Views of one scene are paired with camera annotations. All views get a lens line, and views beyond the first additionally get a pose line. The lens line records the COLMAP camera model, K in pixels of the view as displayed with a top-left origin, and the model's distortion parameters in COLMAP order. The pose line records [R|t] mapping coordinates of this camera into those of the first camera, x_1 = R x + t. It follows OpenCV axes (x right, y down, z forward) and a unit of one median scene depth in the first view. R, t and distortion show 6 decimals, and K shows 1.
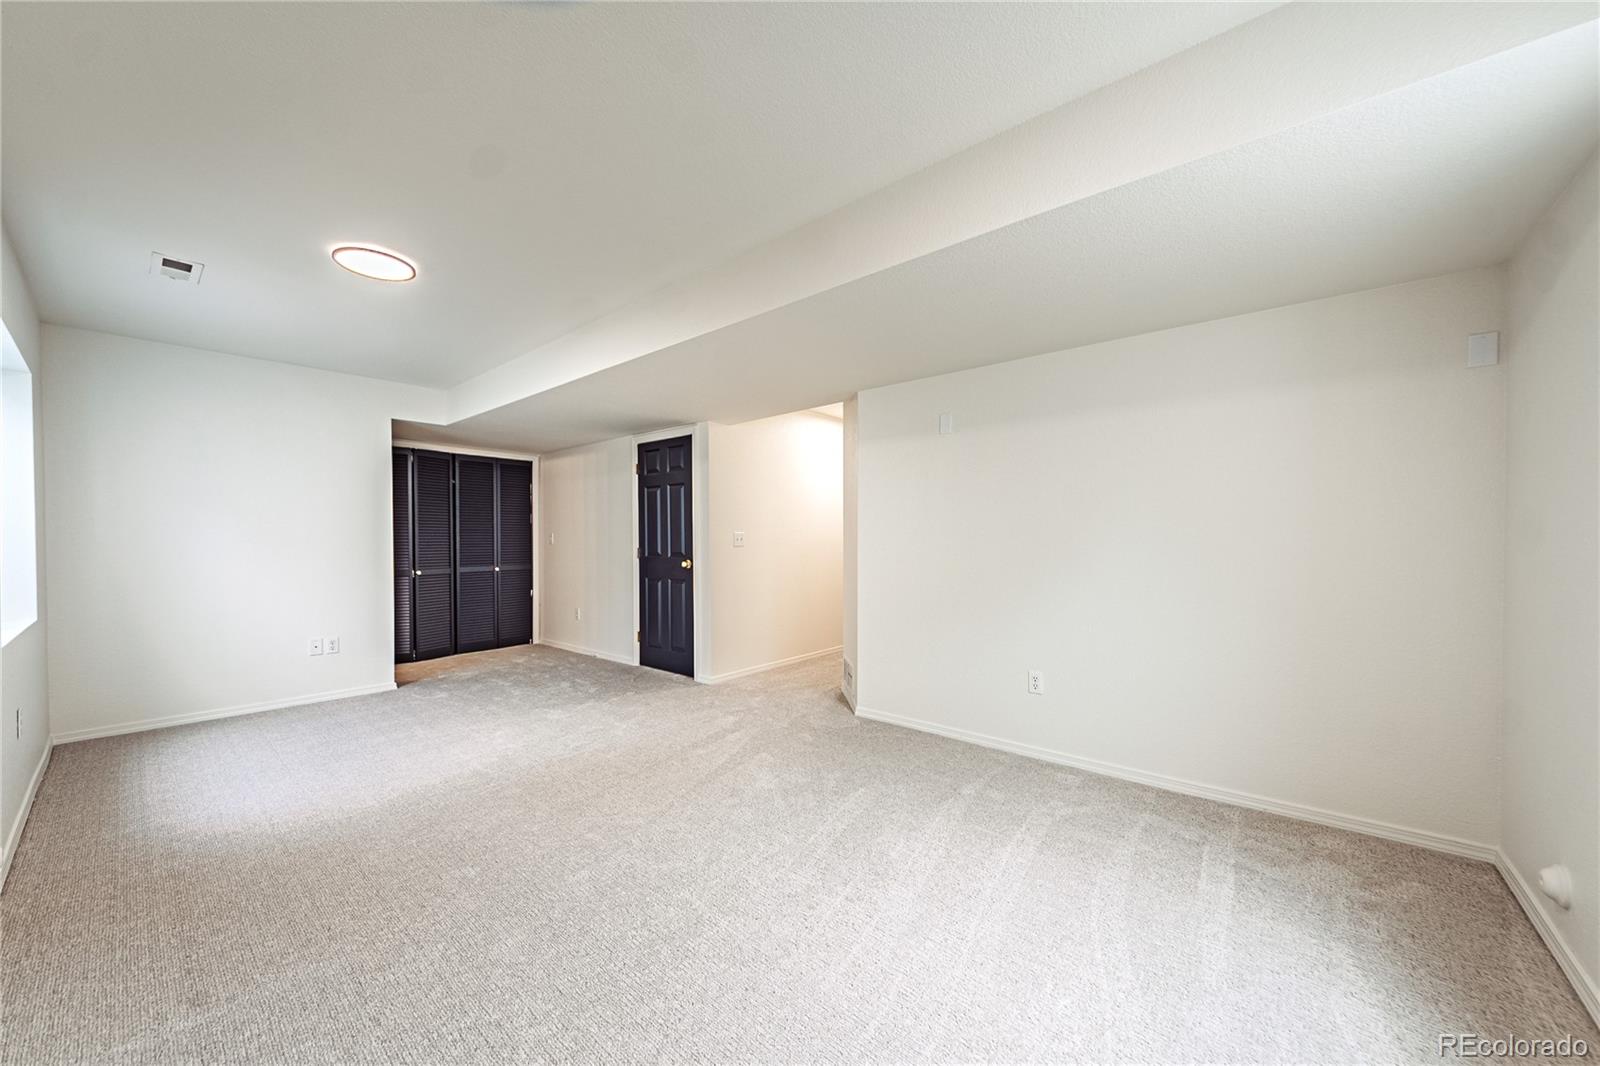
lens RADIAL K [[571.4, 0, 800.0], [0, 571.4, 533.0], [0, 0, 1]] dist [-0.000758, -0.000030]
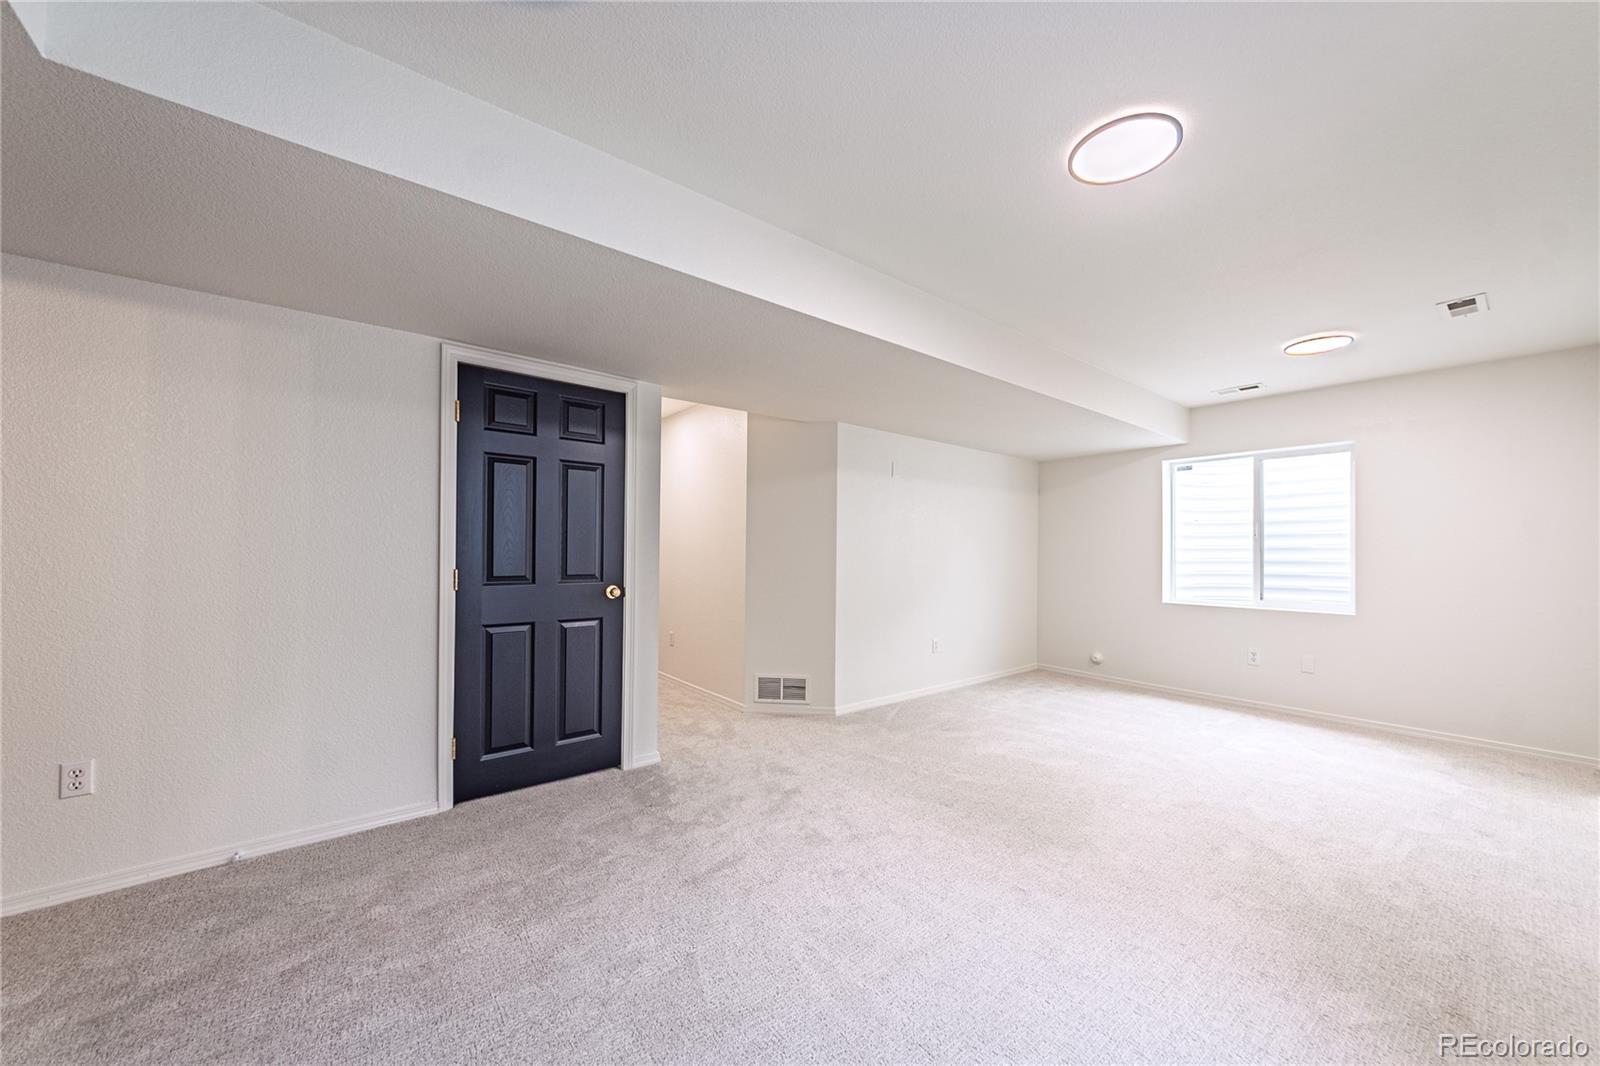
lens RADIAL K [[583.7, 0, 794.5], [0, 583.7, 537.5], [0, 0, 1]] dist [0.001091, 0.000064]
pose [[0.188147, 0.038772, 0.981375, -0.803735], [-0.014310, 0.999223, -0.036734, 0.014222], [-0.982037, -0.007132, 0.188556, 0.678426]]
